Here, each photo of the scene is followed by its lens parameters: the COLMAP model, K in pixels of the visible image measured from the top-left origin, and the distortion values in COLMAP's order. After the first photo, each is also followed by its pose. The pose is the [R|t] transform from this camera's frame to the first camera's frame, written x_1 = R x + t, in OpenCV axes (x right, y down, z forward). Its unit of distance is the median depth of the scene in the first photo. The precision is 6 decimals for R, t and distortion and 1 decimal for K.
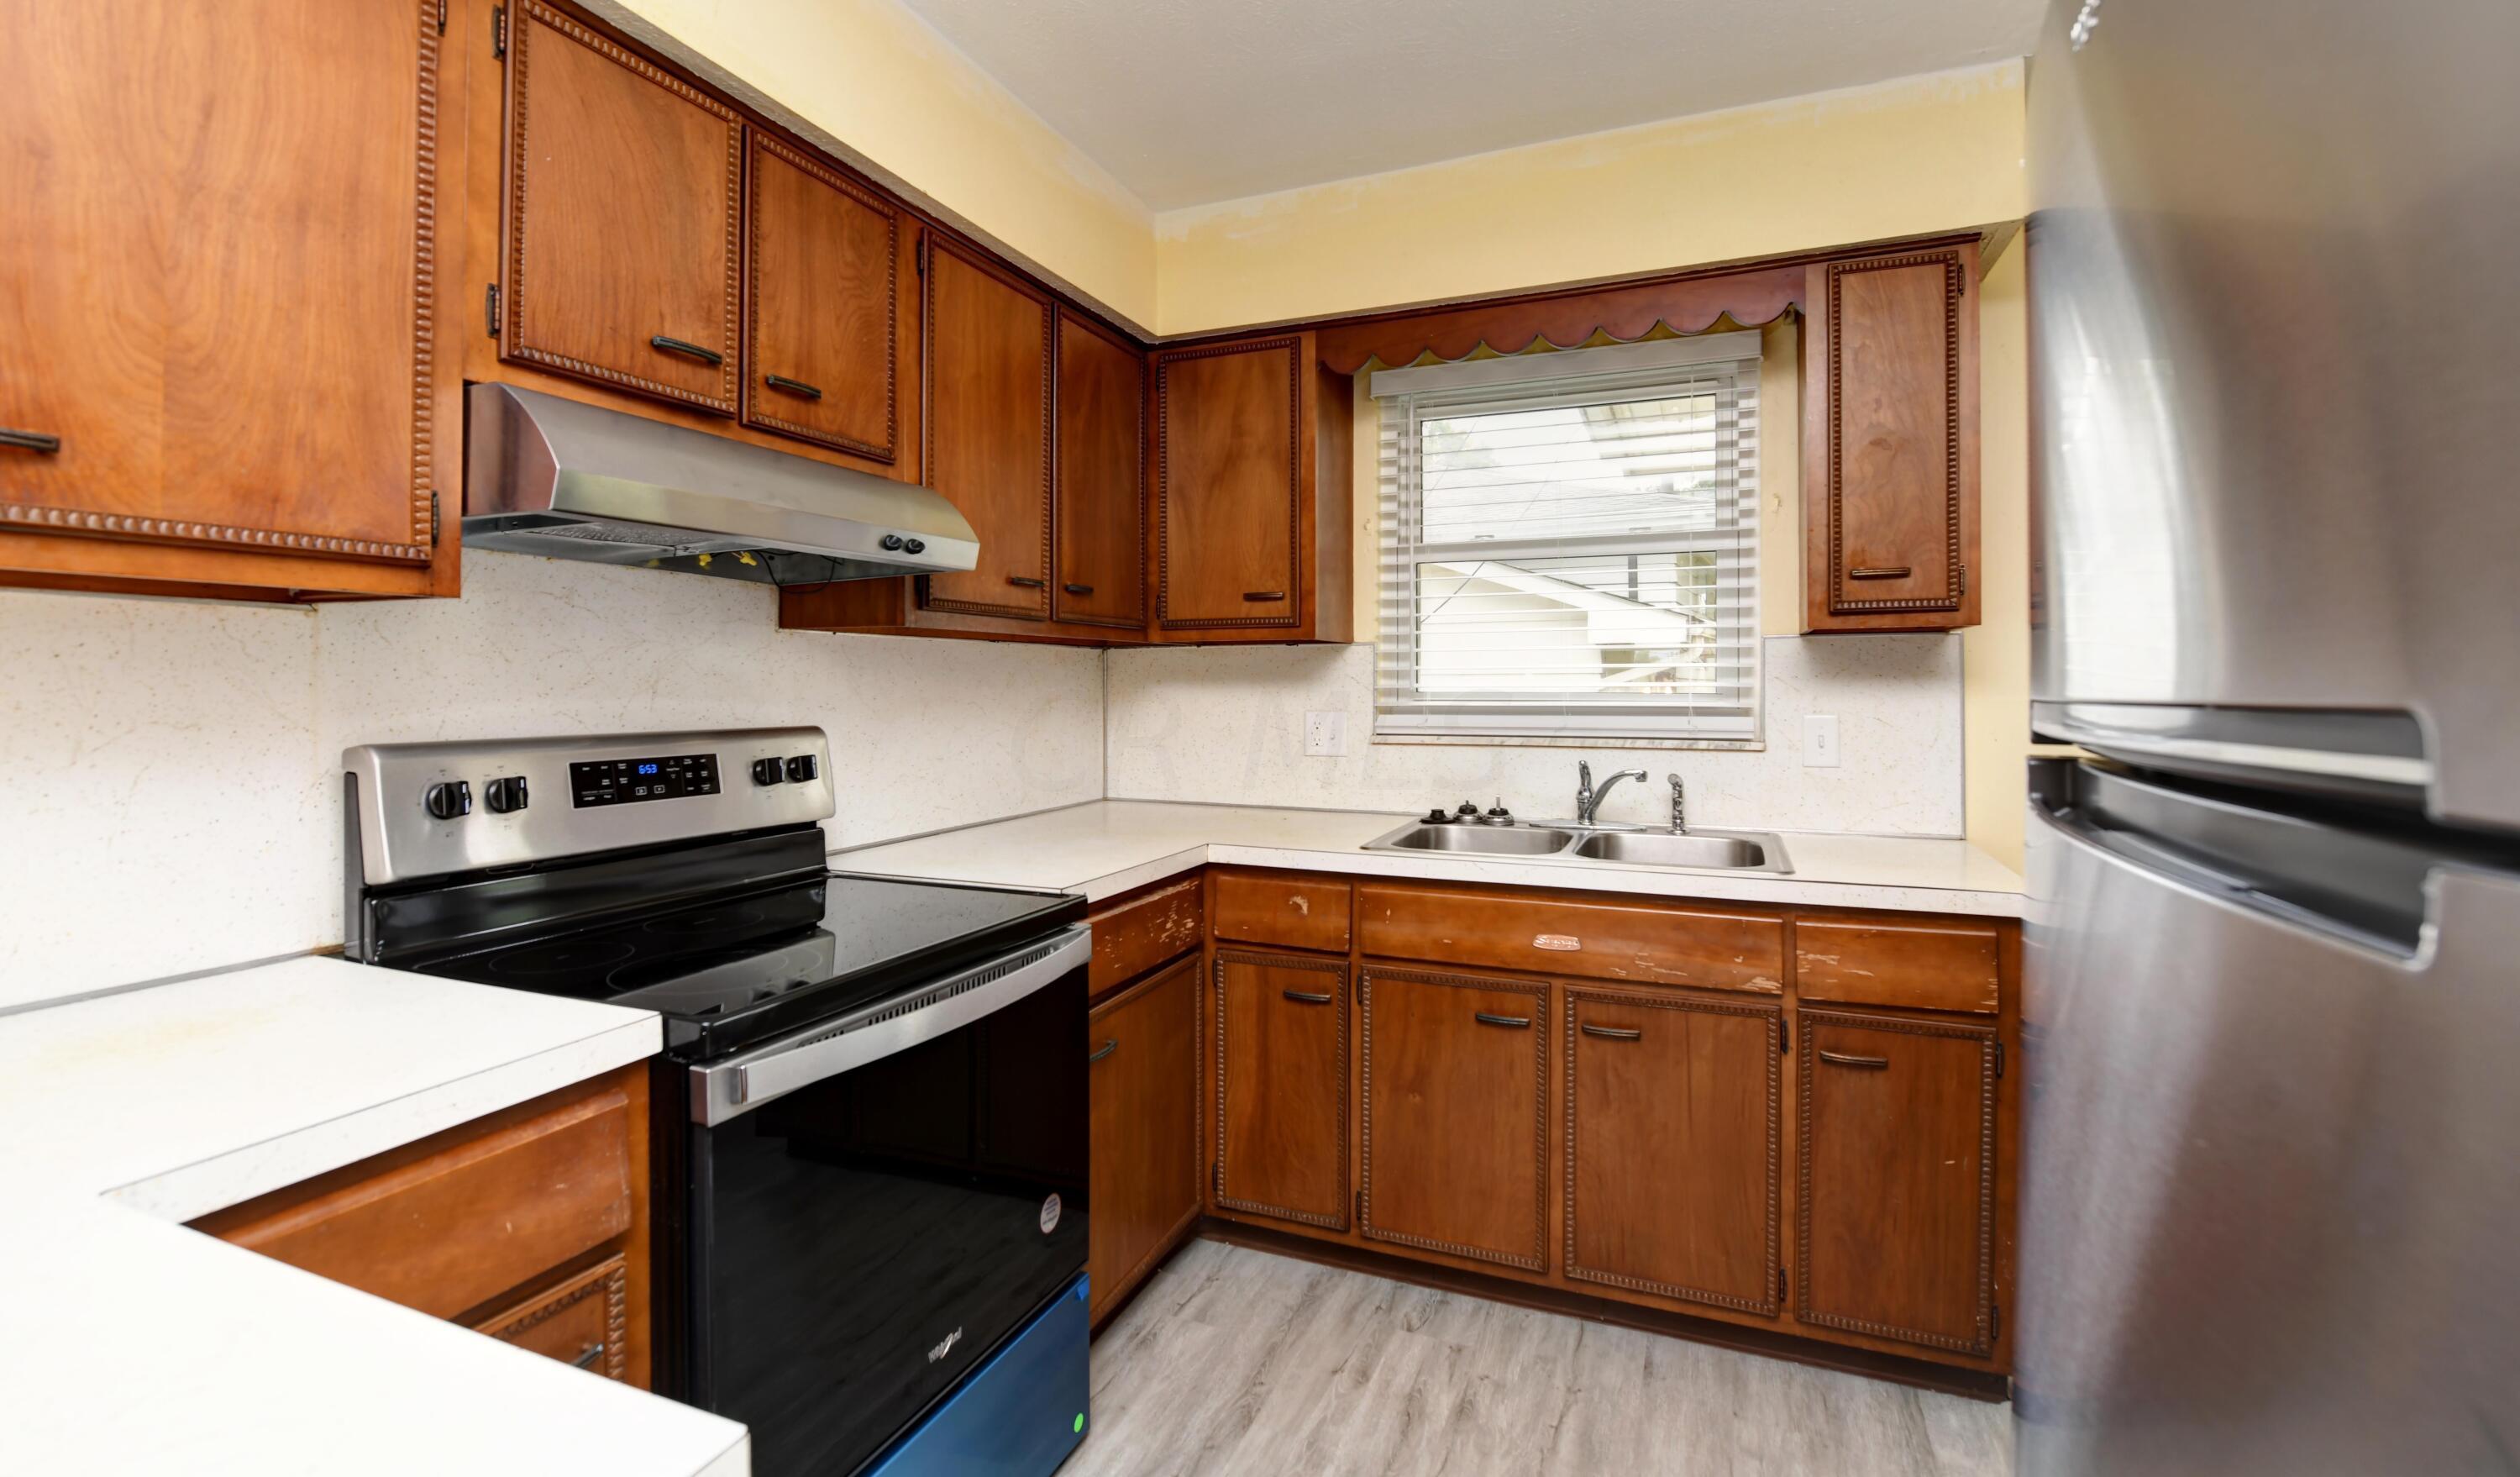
lens RADIAL K [[1110.5, 0, 1260.9], [0, 1110.5, 684.0], [0, 0, 1]] dist [-0.001521, -0.000282]
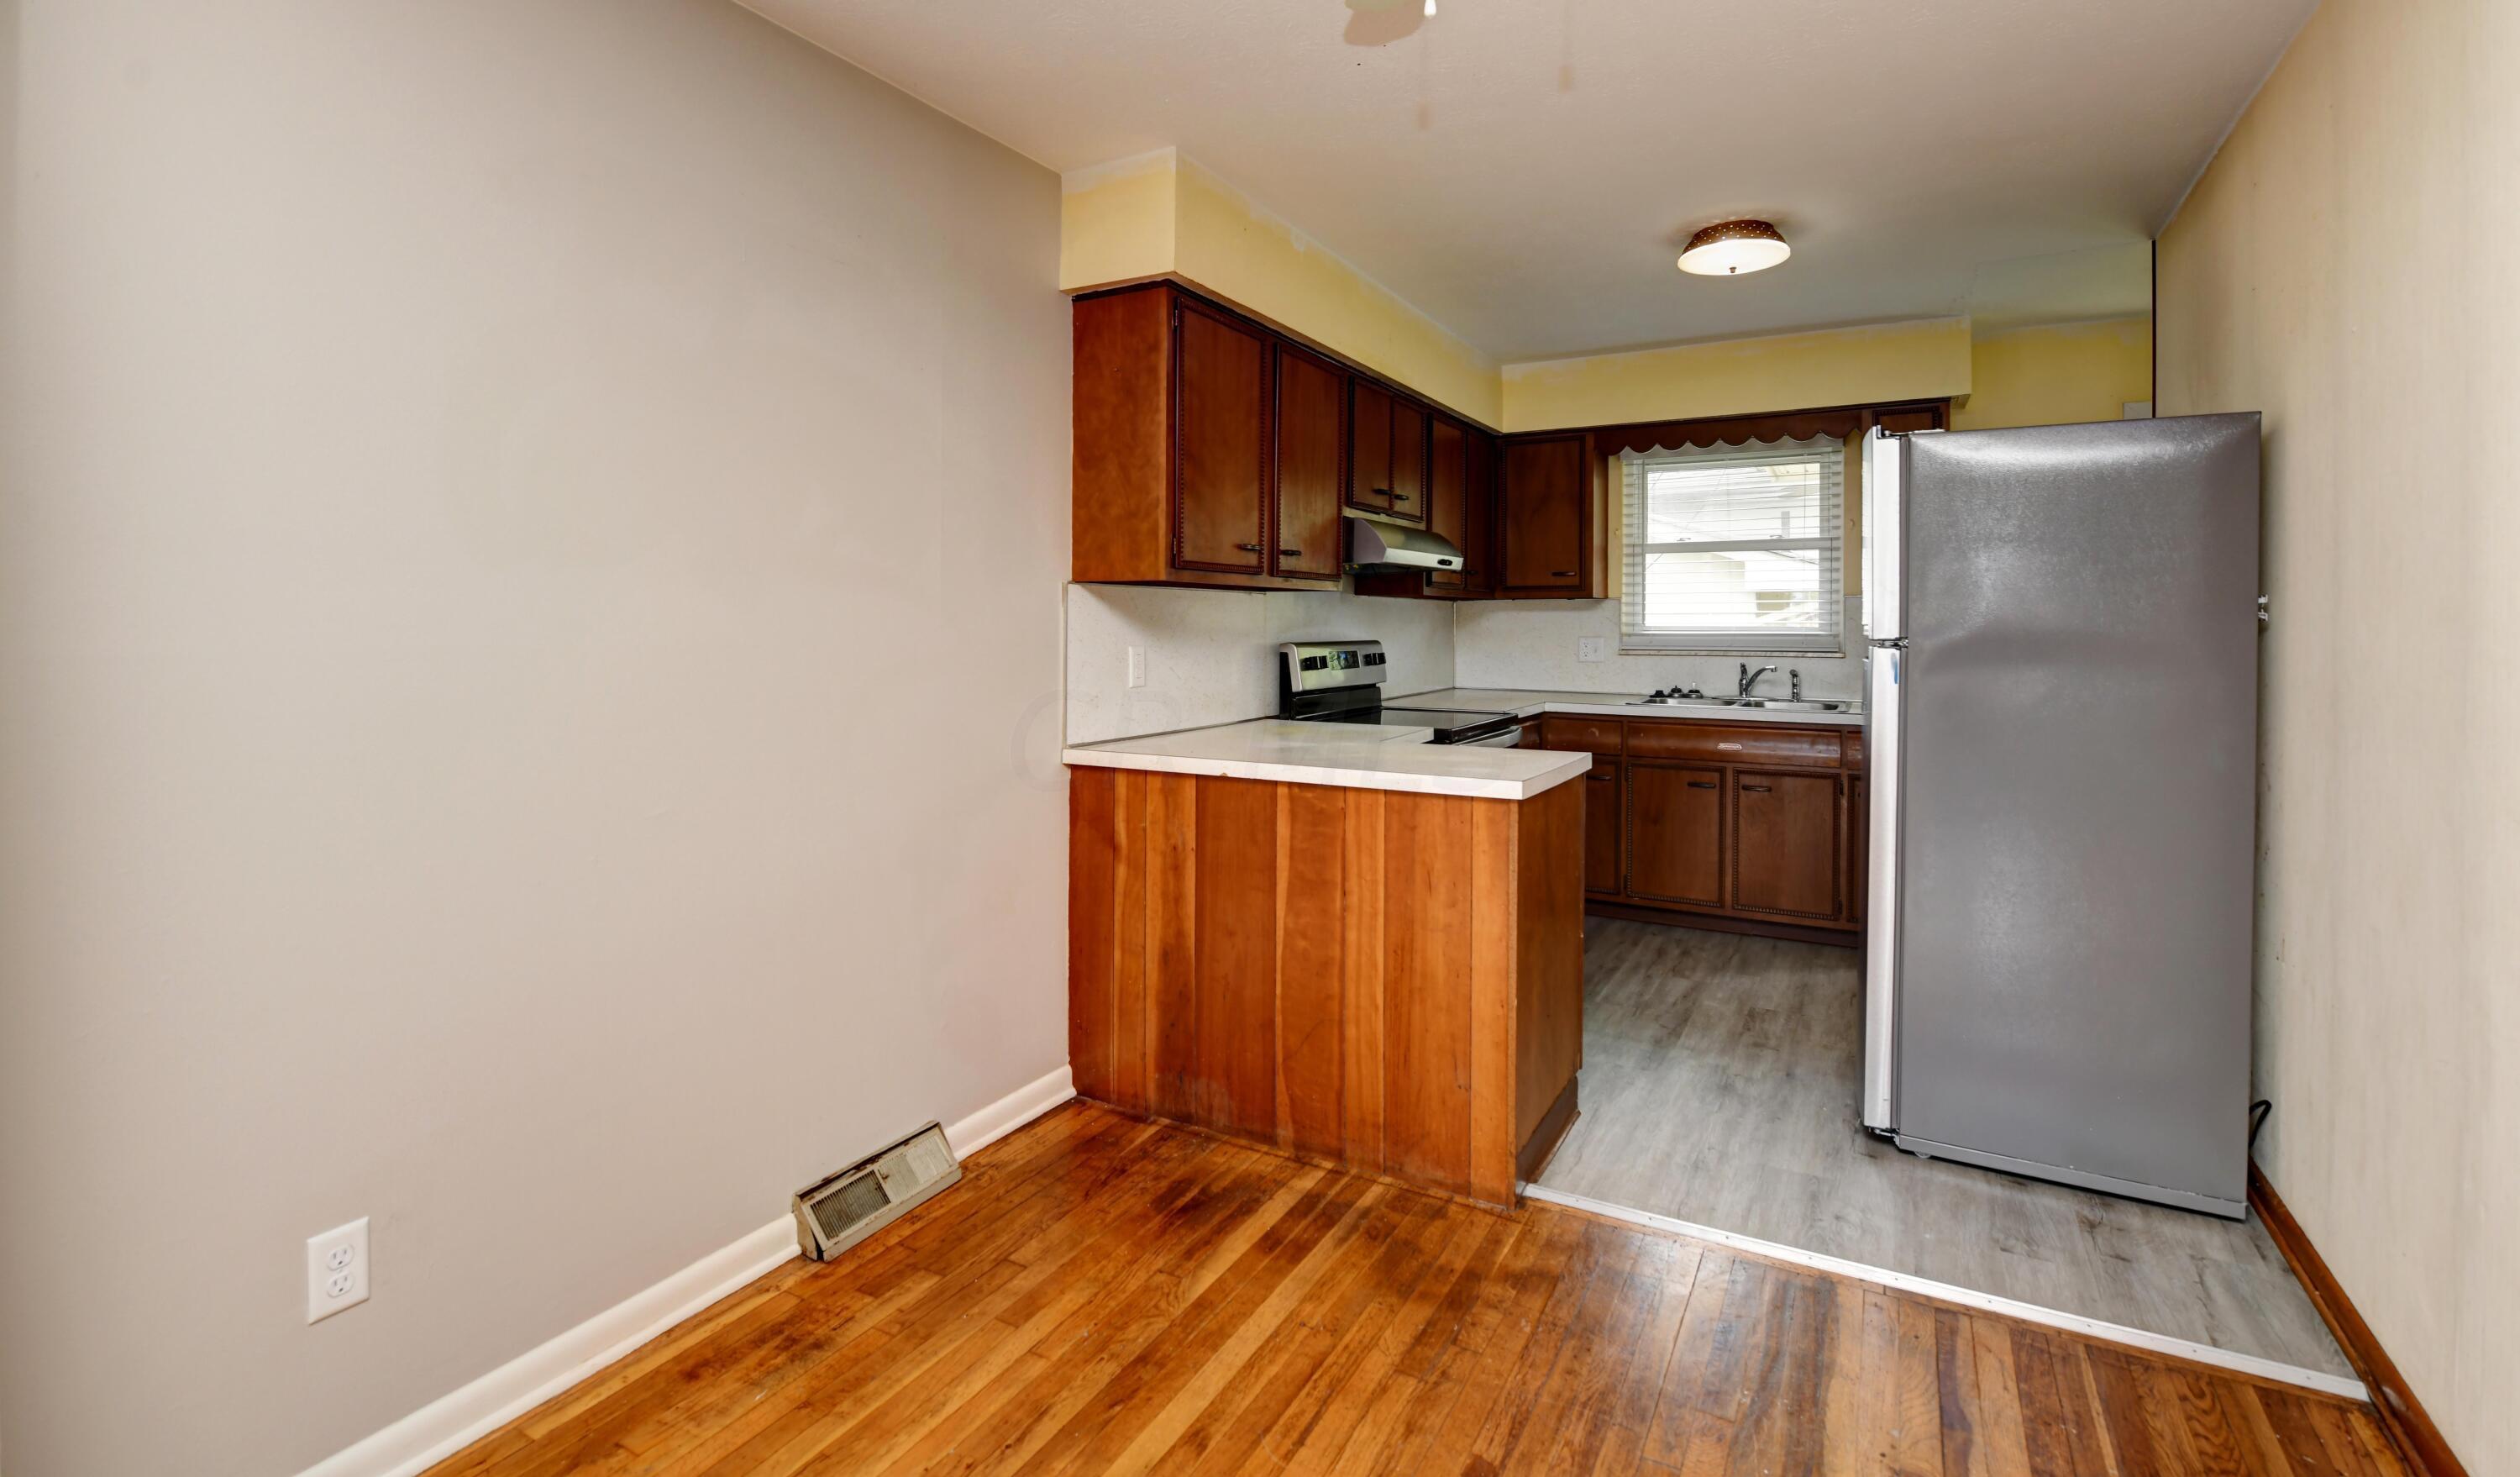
lens RADIAL K [[1152.9, 0, 1246.2], [0, 1152.9, 636.8], [0, 0, 1]] dist [-0.000848, -0.000122]
pose [[0.992869, 0.003681, -0.119152, -0.323166], [-0.001963, 0.999893, 0.014527, -0.000971], [0.119193, -0.014189, 0.992770, -1.071816]]
